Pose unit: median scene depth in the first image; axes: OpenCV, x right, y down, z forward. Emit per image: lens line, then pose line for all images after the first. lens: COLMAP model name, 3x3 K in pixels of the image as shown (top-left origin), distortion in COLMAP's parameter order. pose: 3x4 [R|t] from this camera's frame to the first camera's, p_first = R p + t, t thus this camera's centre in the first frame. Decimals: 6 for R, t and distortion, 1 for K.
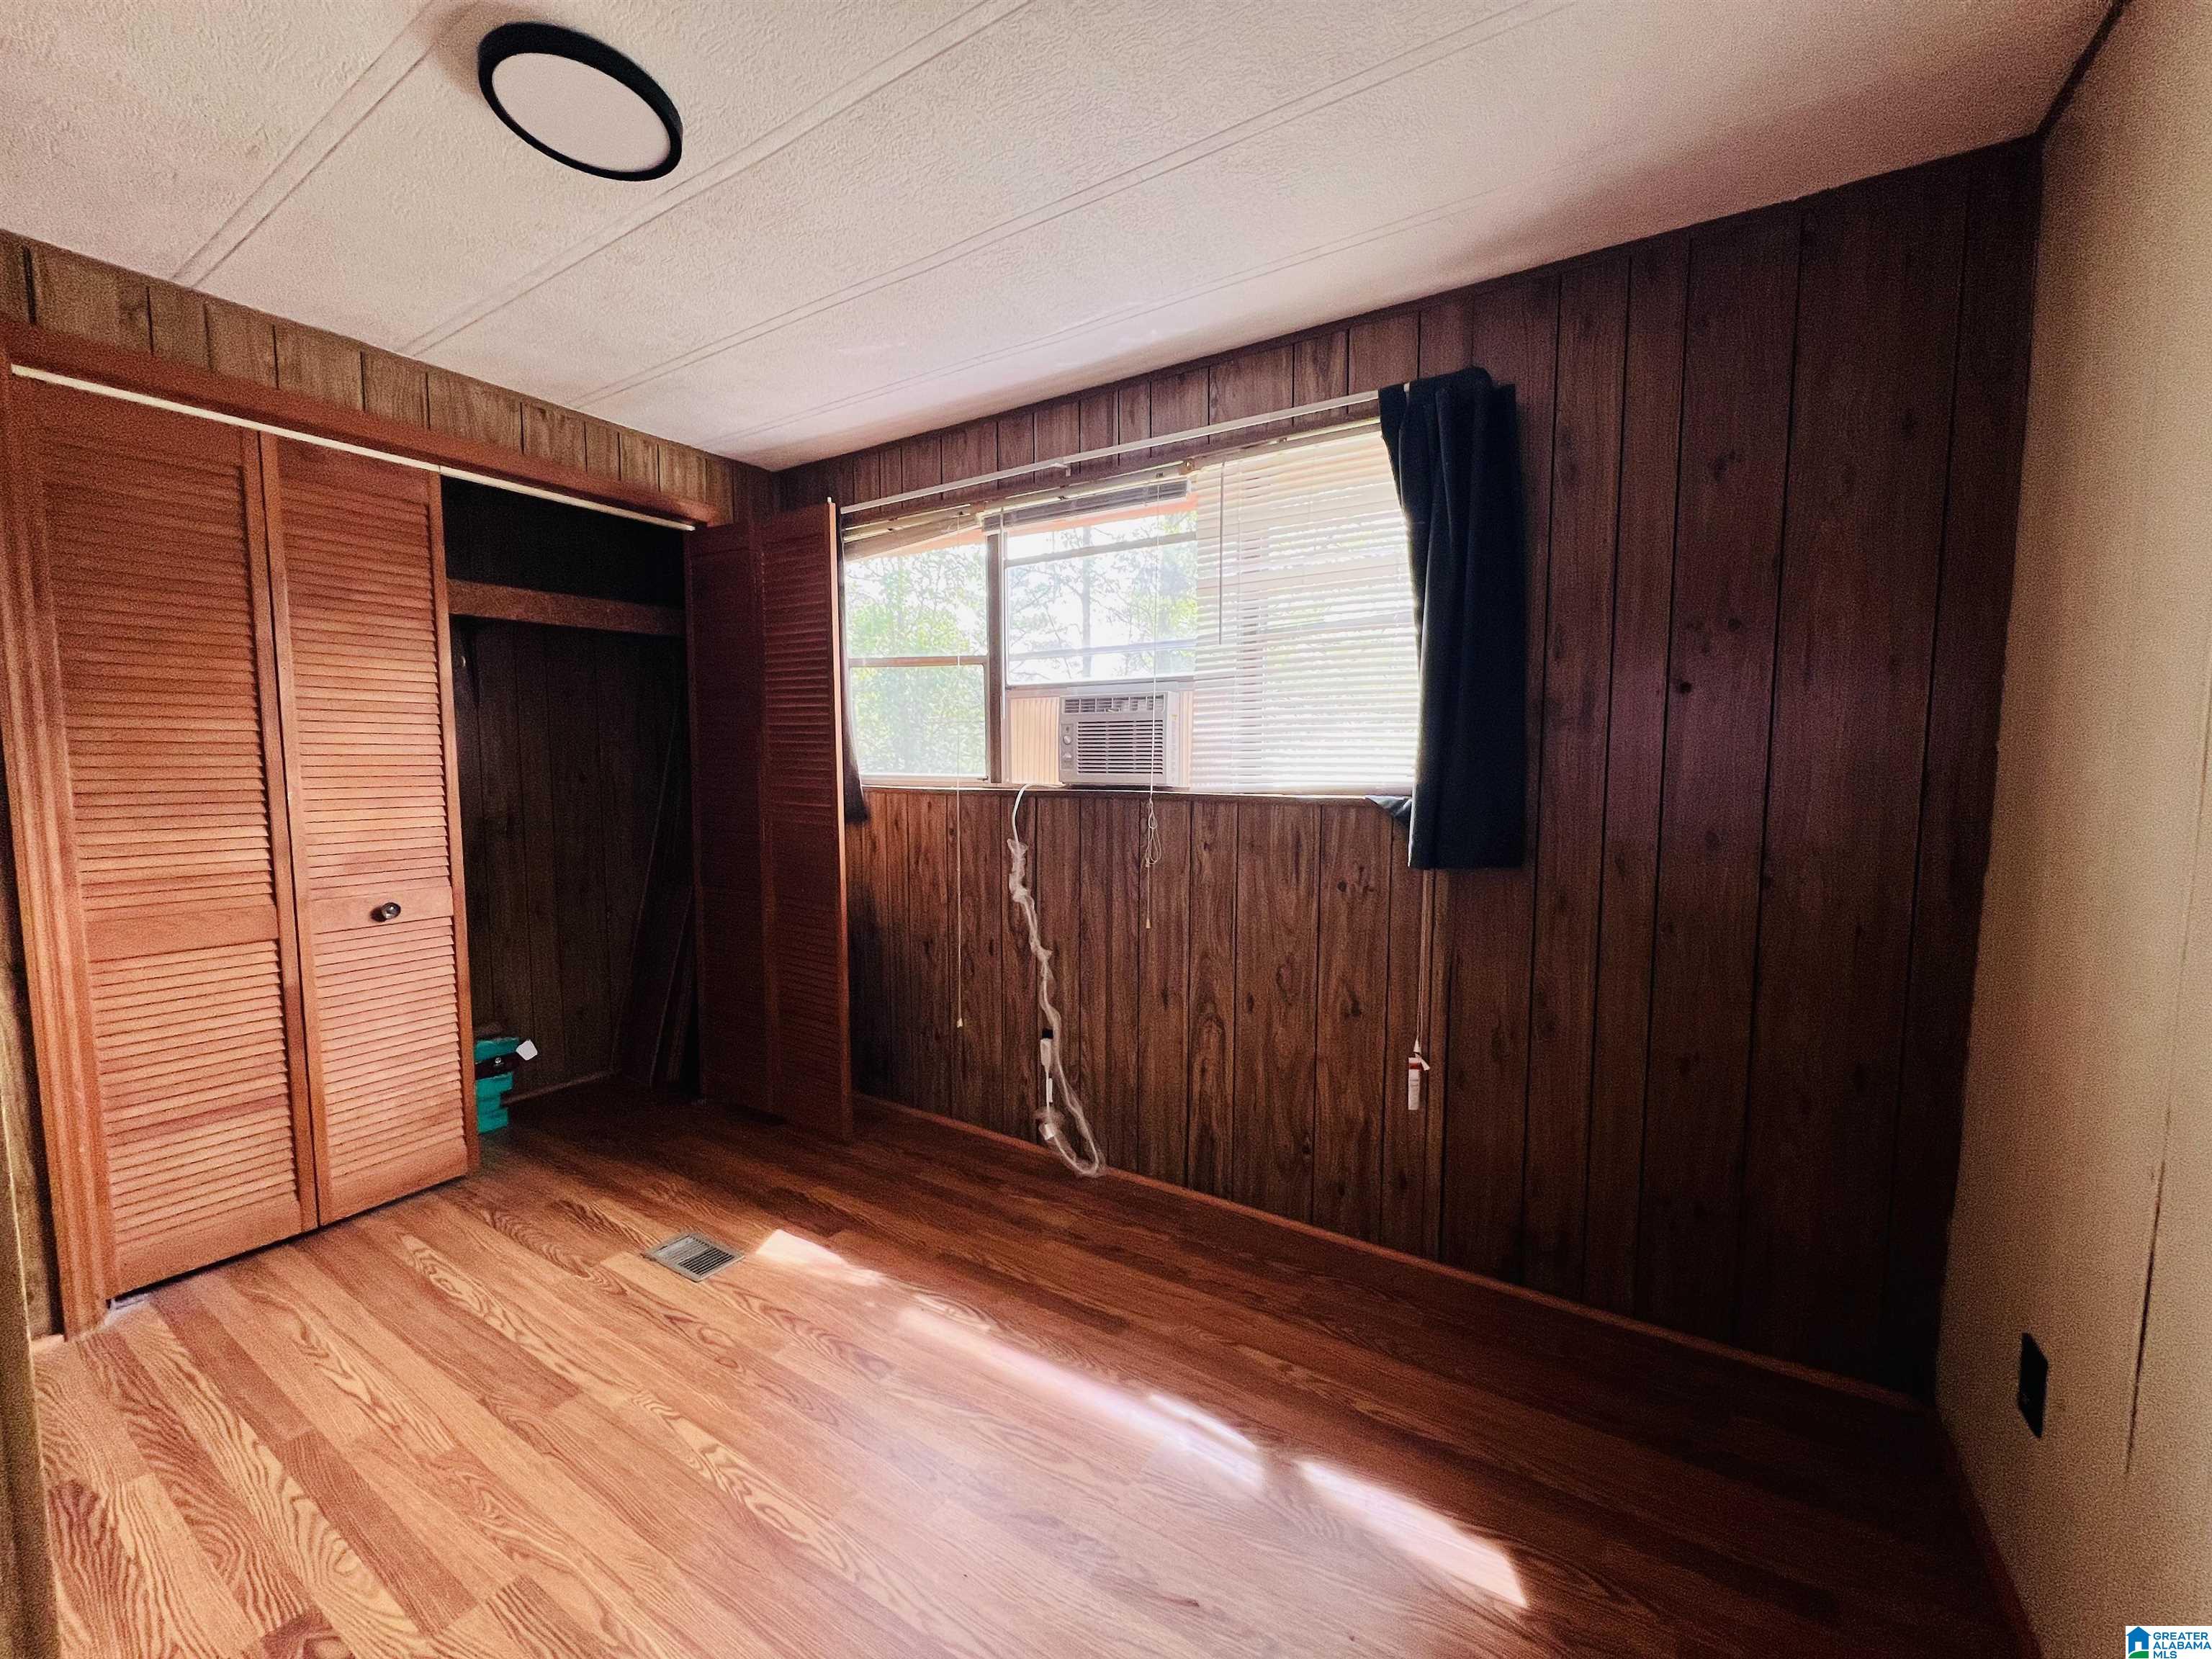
lens RADIAL K [[882.8, 0, 1091.6], [0, 882.8, 821.5], [0, 0, 1]] dist [-0.001098, 0.000338]
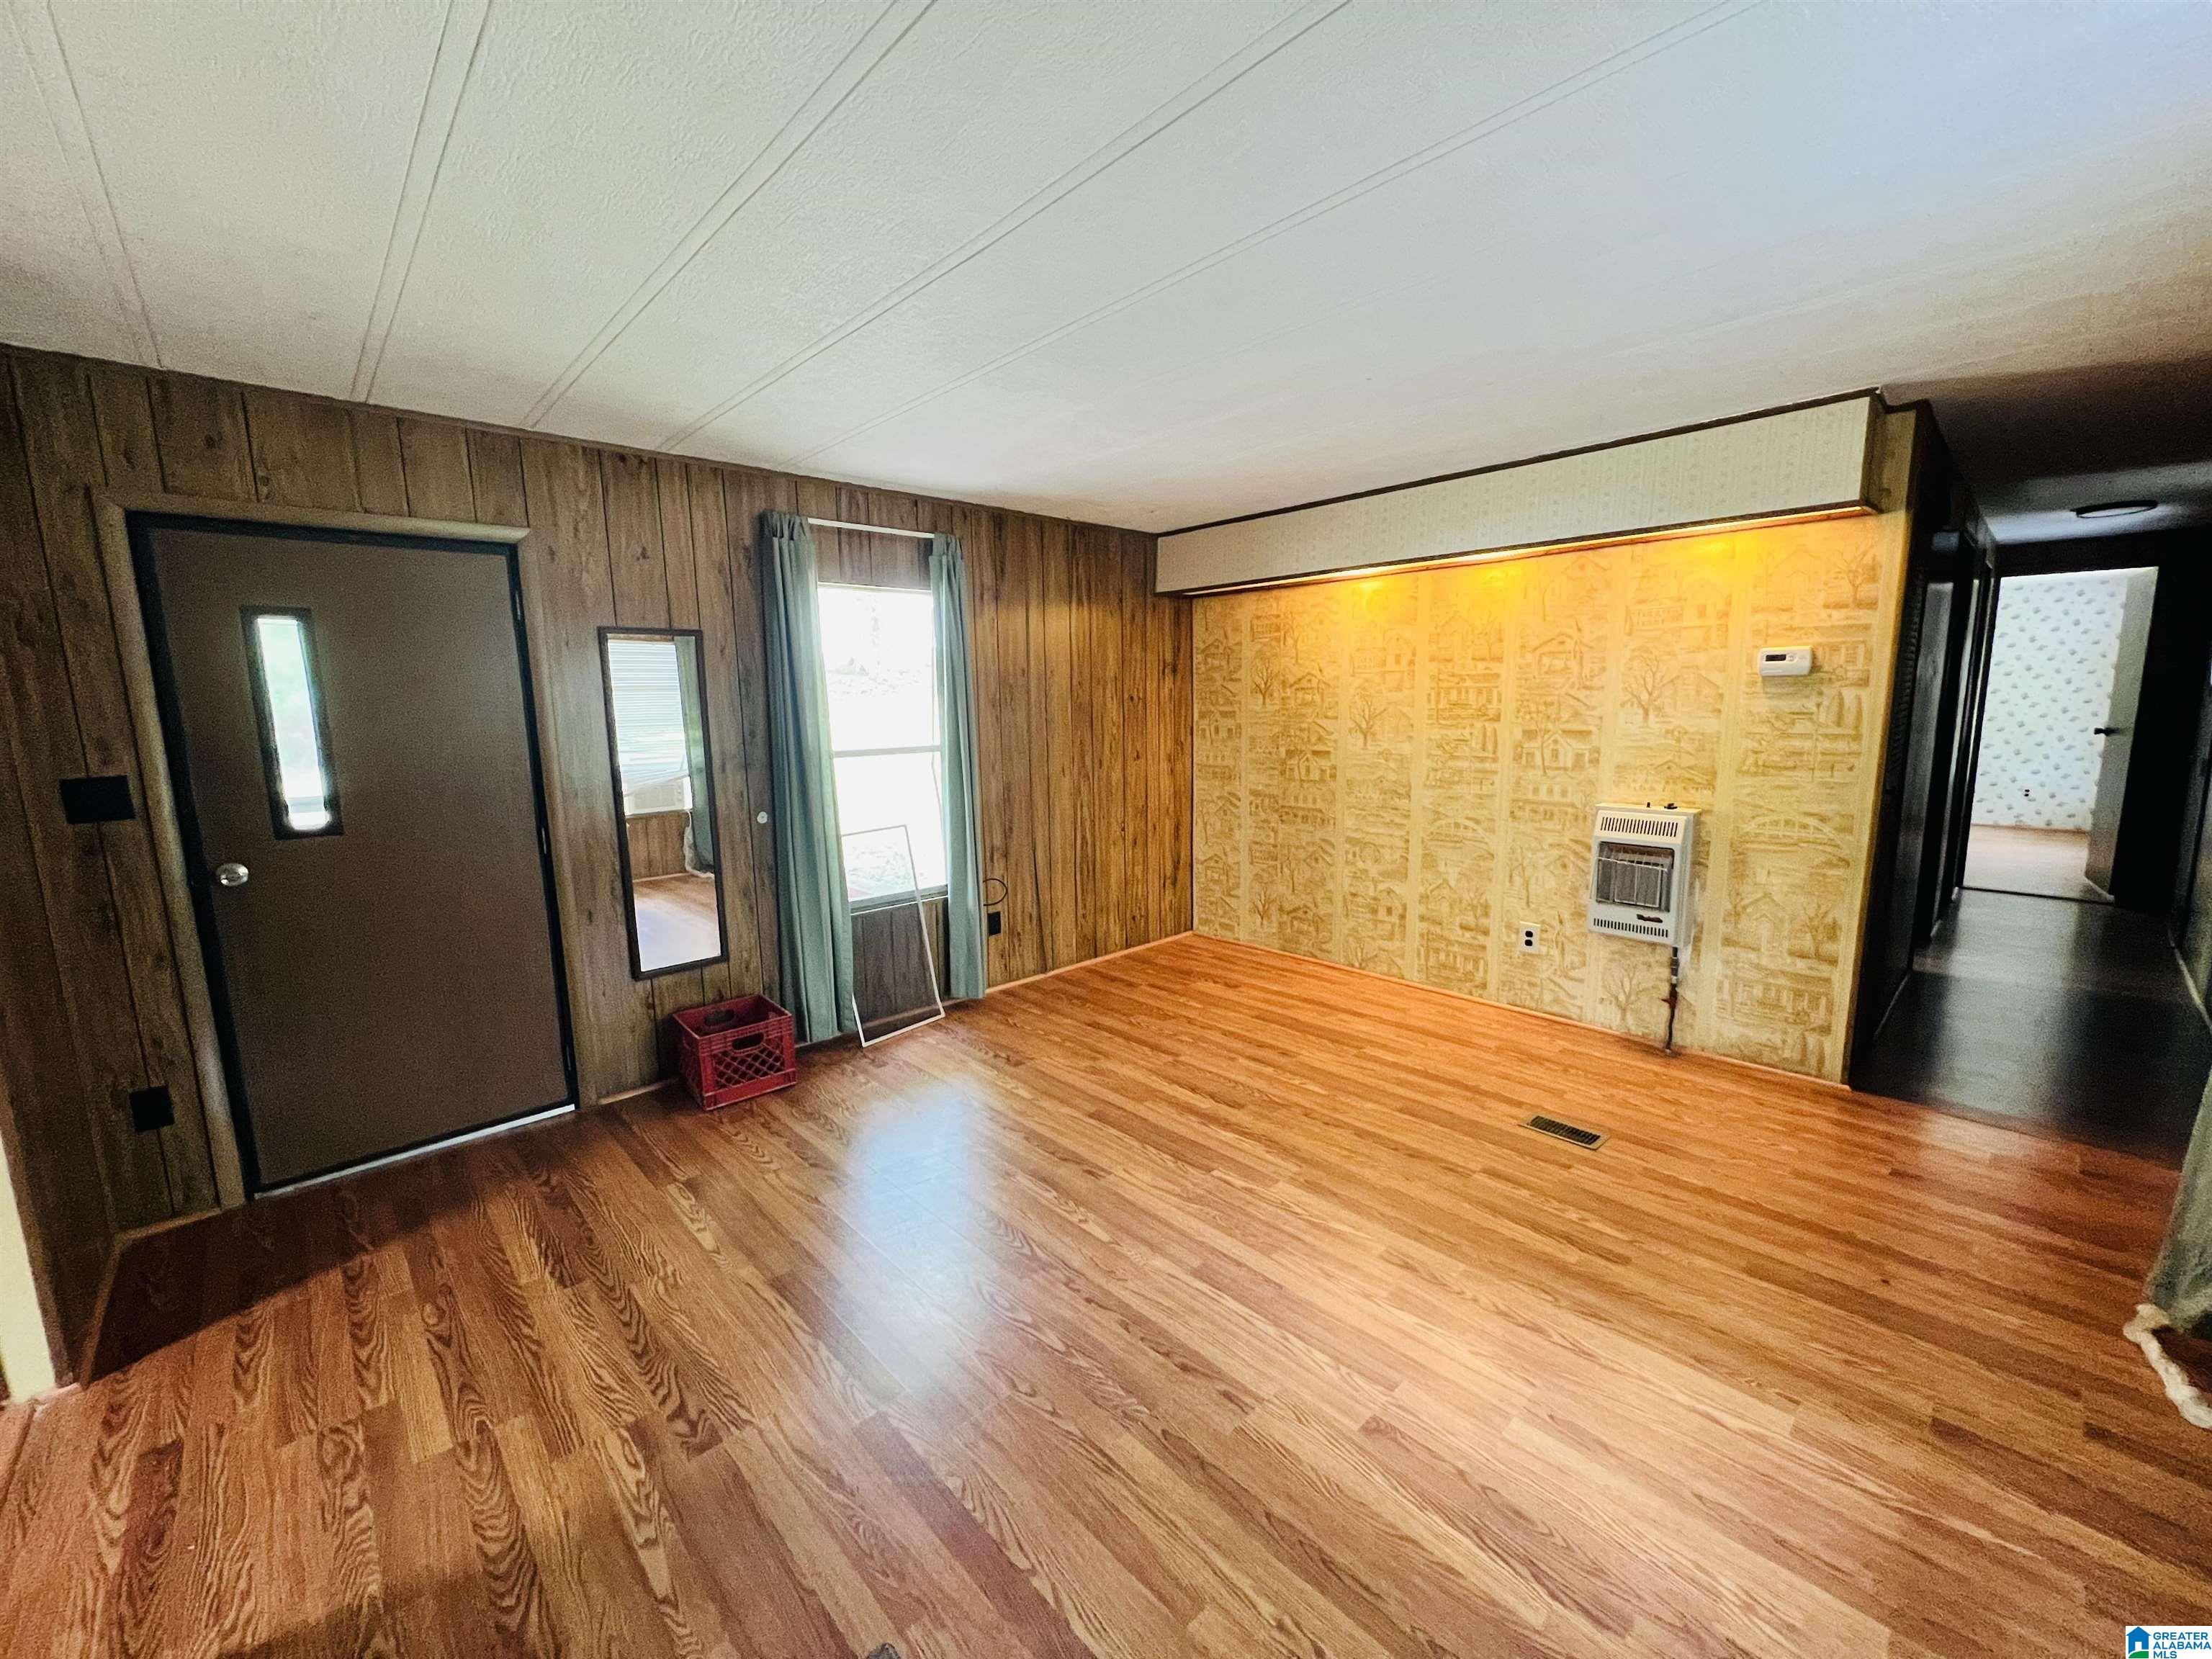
lens RADIAL K [[882.8, 0, 1116.8], [0, 882.8, 832.4], [0, 0, 1]] dist [-0.001098, 0.000338]
pose [[-0.969330, -0.031046, 0.243795, -1.187902], [0.028627, 0.970972, 0.237472, -0.226452], [-0.244090, 0.237168, -0.940304, 1.686928]]
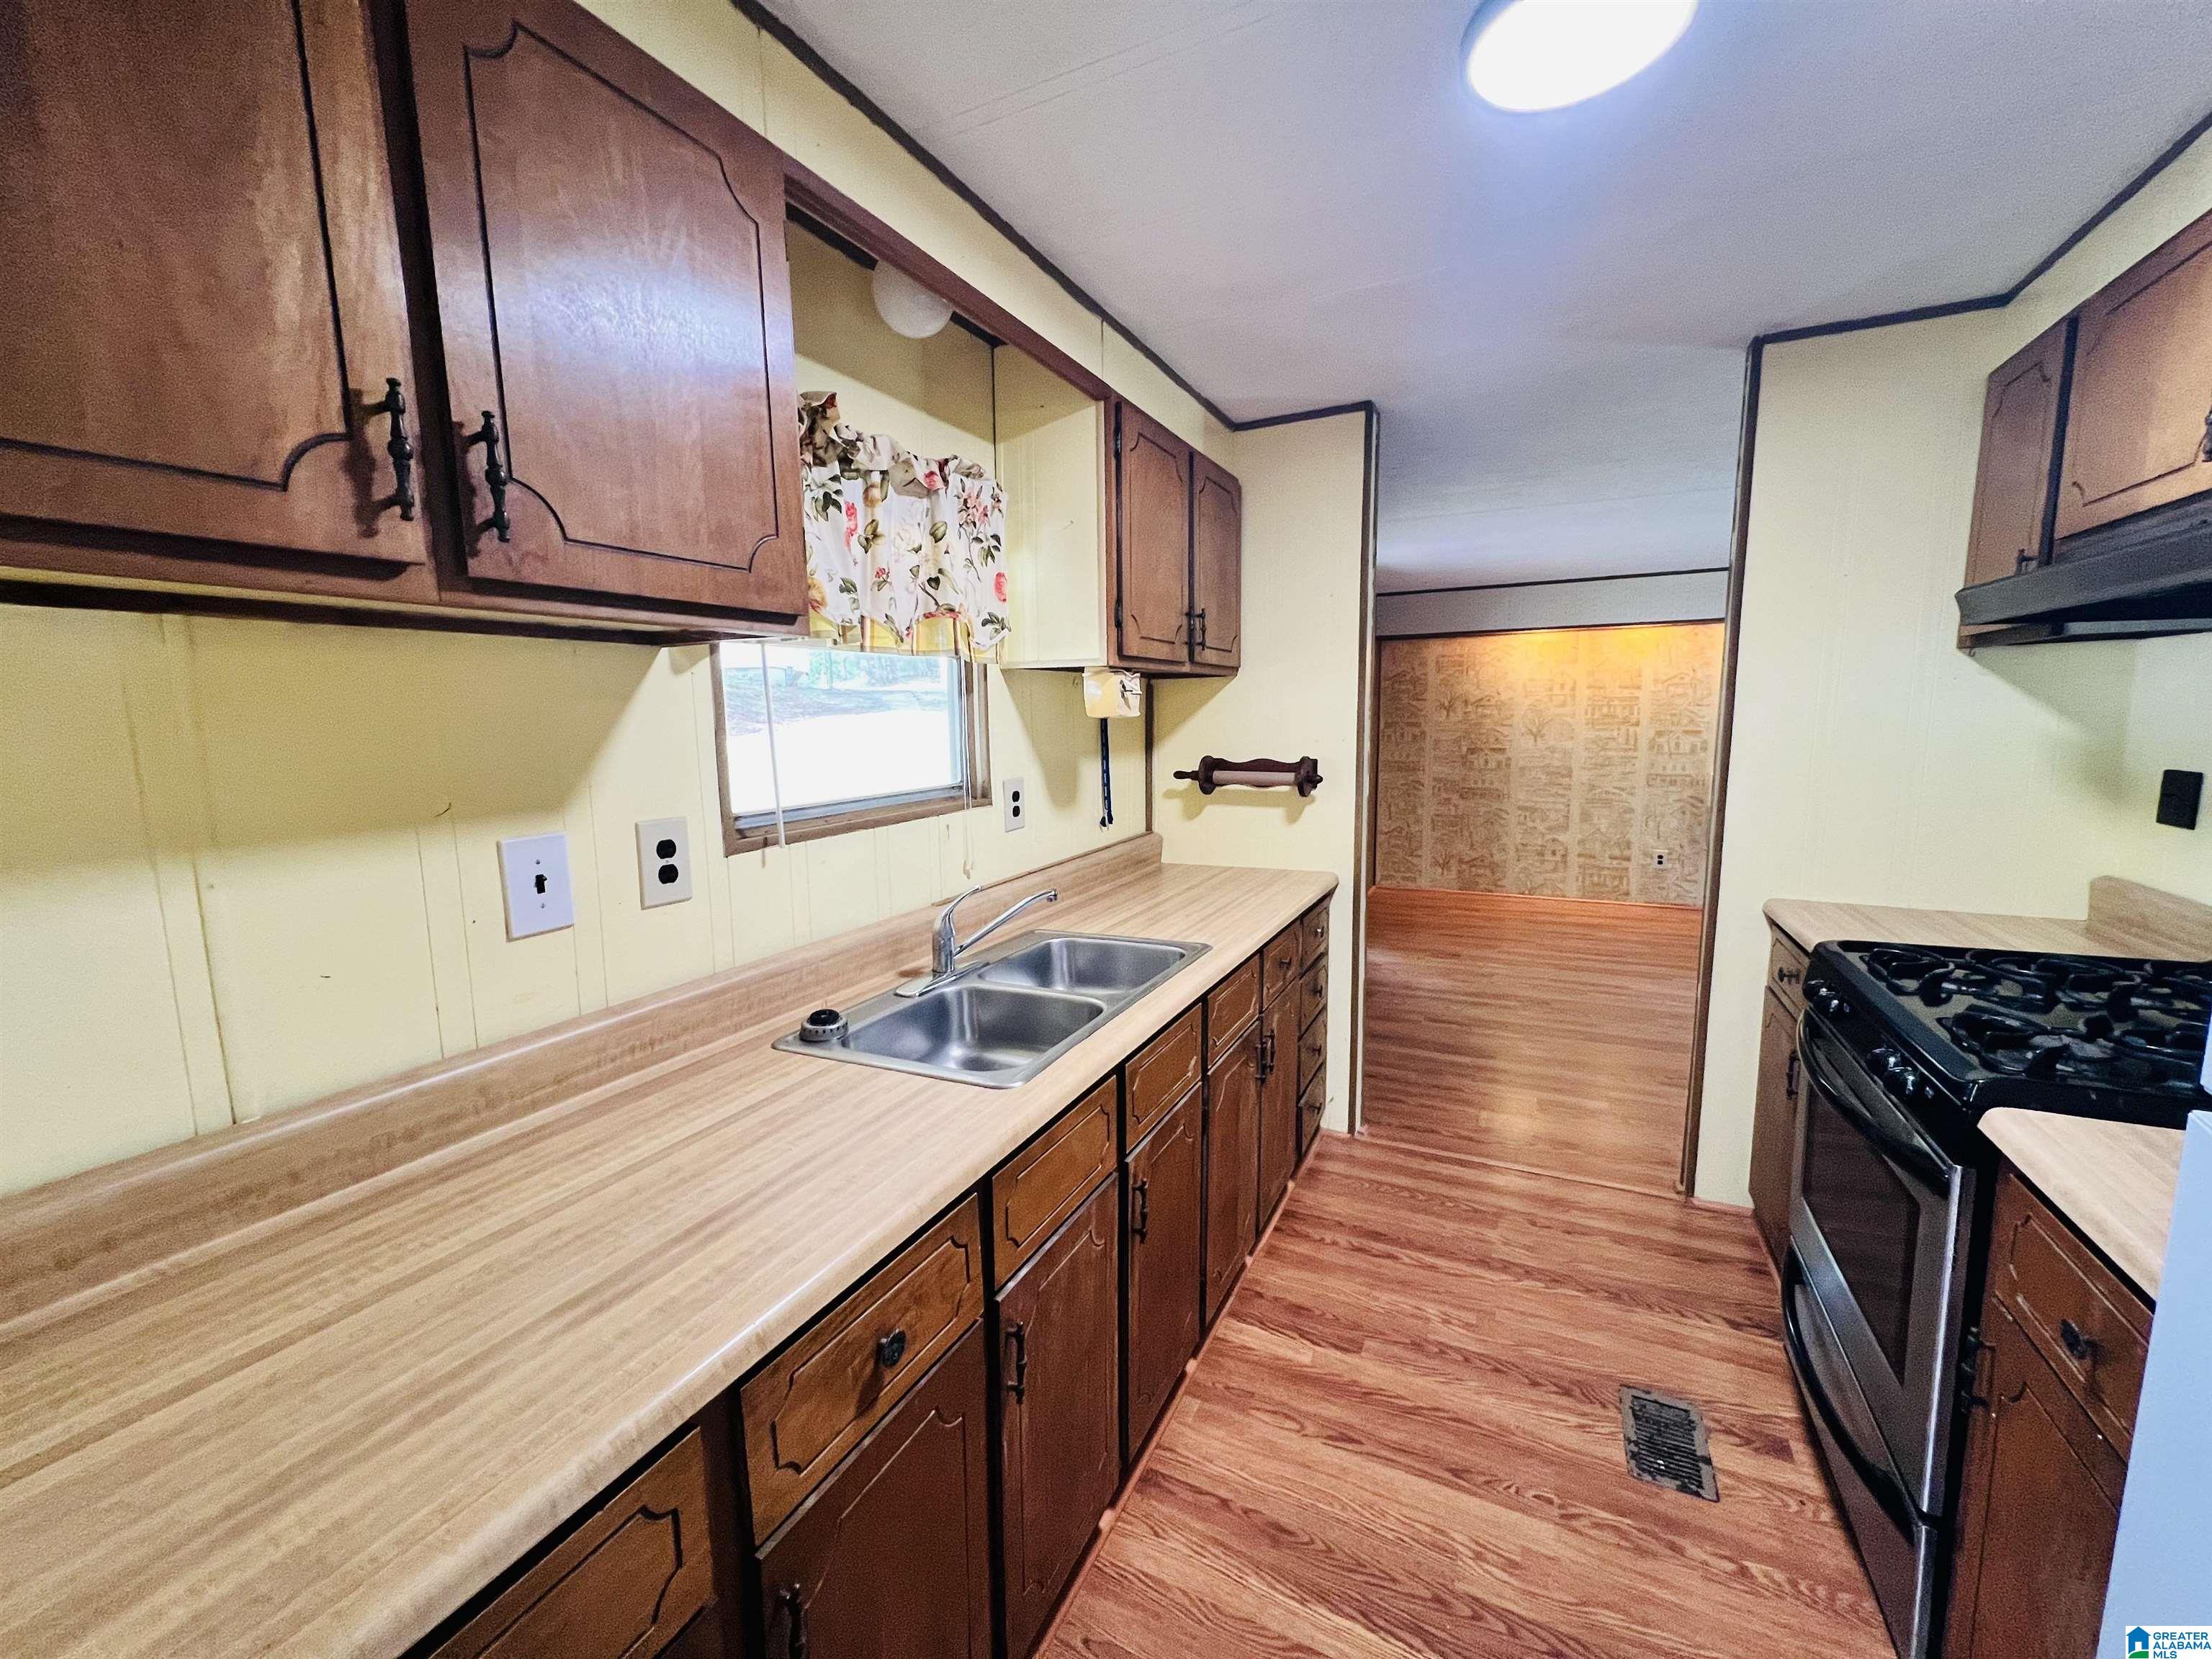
lens RADIAL K [[882.8, 0, 1118.0], [0, 882.8, 832.4], [0, 0, 1]] dist [-0.001098, 0.000338]
pose [[-0.994477, 0.019141, -0.103199, 1.242564], [-0.003565, 0.976502, 0.215479, -0.294729], [0.104898, 0.214656, -0.971040, 2.798021]]
